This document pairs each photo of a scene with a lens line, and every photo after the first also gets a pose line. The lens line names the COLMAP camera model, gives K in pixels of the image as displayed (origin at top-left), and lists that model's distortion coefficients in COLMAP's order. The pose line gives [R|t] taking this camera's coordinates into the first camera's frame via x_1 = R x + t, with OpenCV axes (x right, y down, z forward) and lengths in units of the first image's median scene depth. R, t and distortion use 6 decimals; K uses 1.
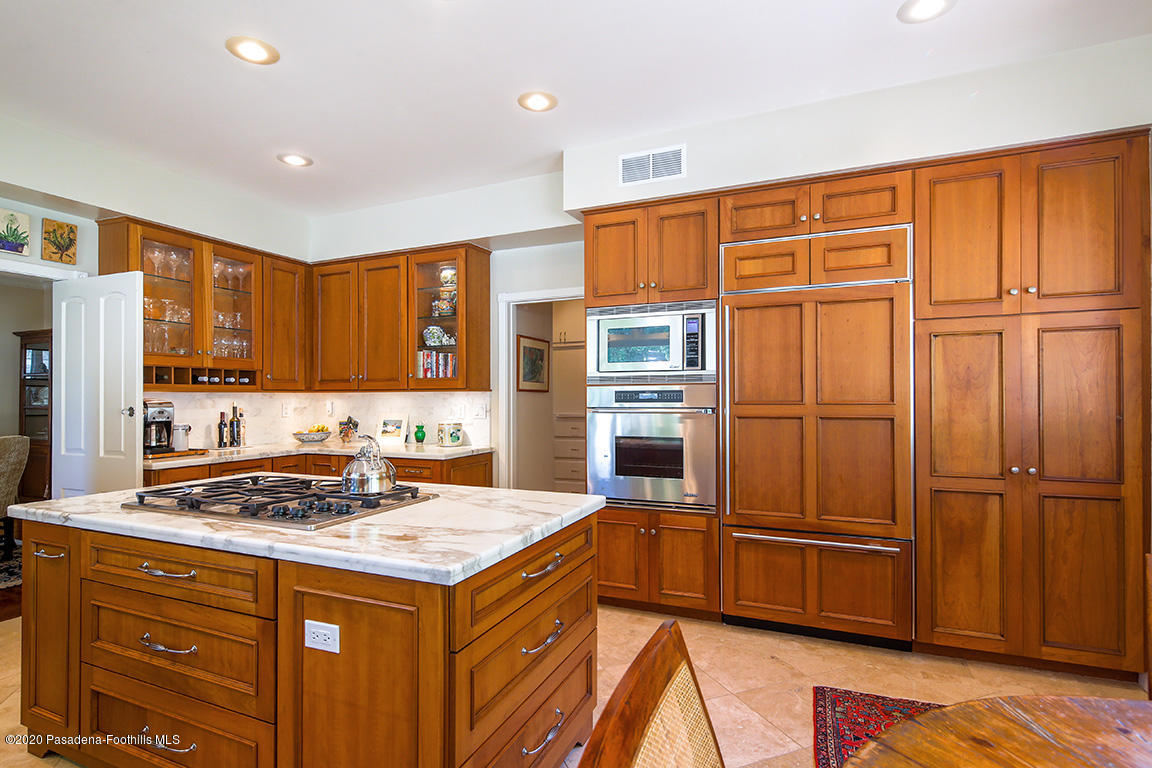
lens RADIAL K [[566.0, 0, 576.0], [0, 566.0, 384.0], [0, 0, 1]] dist [0.000423, -0.000026]
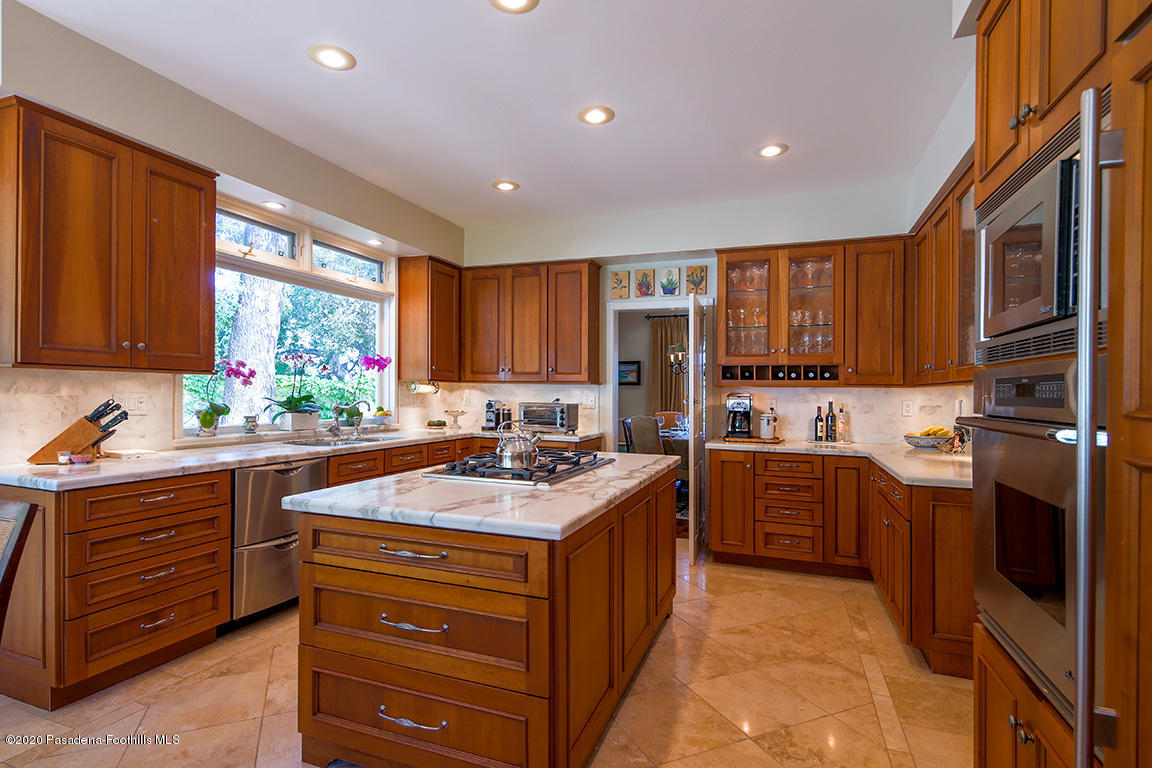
lens RADIAL K [[566.0, 0, 576.0], [0, 566.0, 384.0], [0, 0, 1]] dist [0.000423, -0.000026]
pose [[0.052603, -0.014266, -0.998514, 0.380920], [0.009131, 0.999863, -0.013804, 0.018600], [0.998574, -0.008391, 0.052726, 0.505039]]
